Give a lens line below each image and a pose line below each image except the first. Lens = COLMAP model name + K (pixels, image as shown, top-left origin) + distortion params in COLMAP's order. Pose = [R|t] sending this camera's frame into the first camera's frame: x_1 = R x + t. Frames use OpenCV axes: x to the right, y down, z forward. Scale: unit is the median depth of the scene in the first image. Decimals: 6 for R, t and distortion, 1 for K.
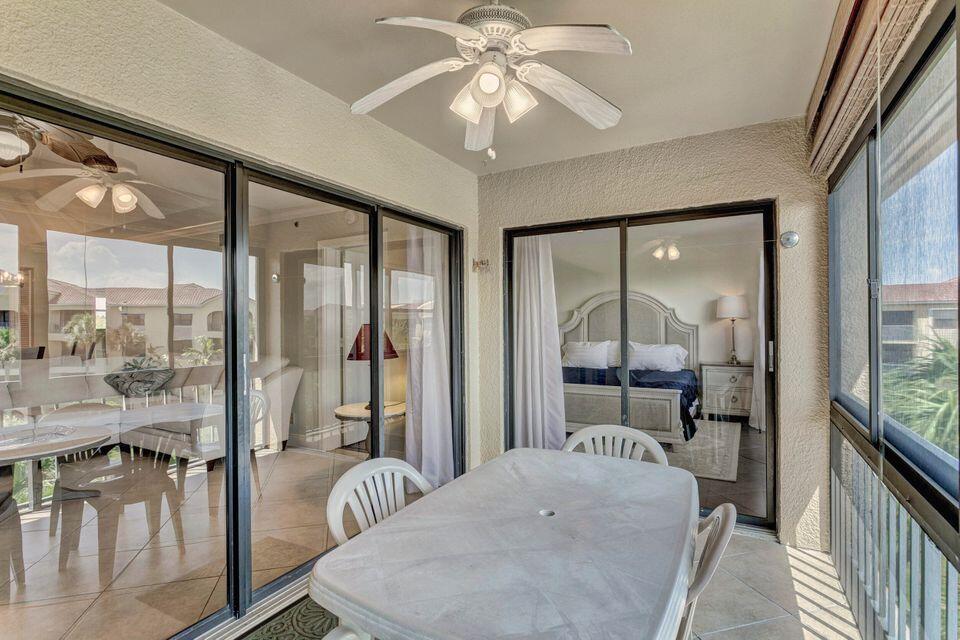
lens RADIAL K [[480.3, 0, 480.0], [0, 480.3, 320.0], [0, 0, 1]] dist [-0.000323, 0.000825]
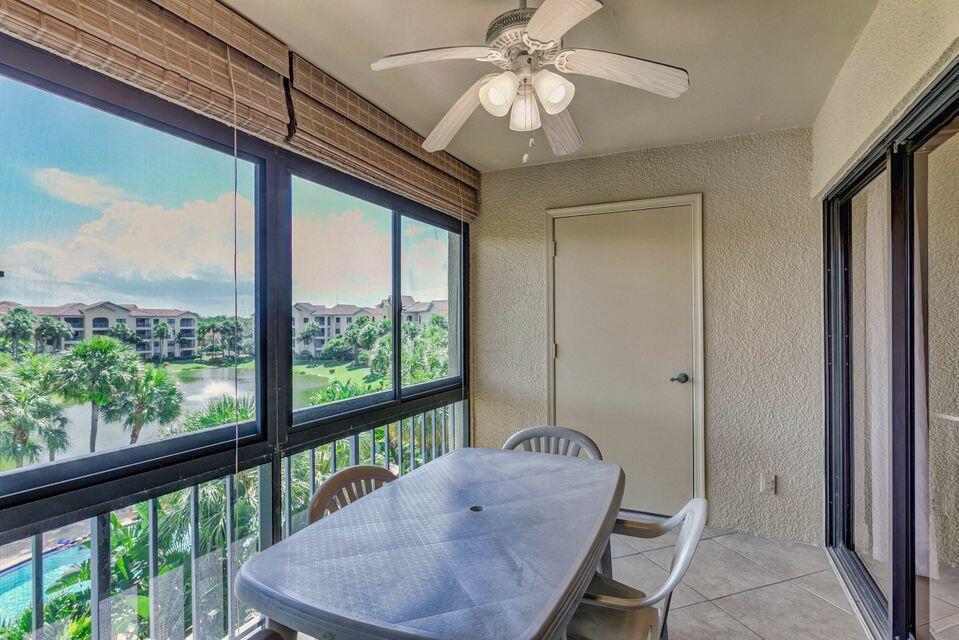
lens RADIAL K [[479.8, 0, 479.5], [0, 479.8, 320.0], [0, 0, 1]] dist [-0.000323, 0.000825]
pose [[-0.998165, -0.002121, -0.060508, 0.217167], [-0.001987, 0.999995, -0.002279, -0.008613], [0.060512, -0.002155, -0.998165, 2.232475]]
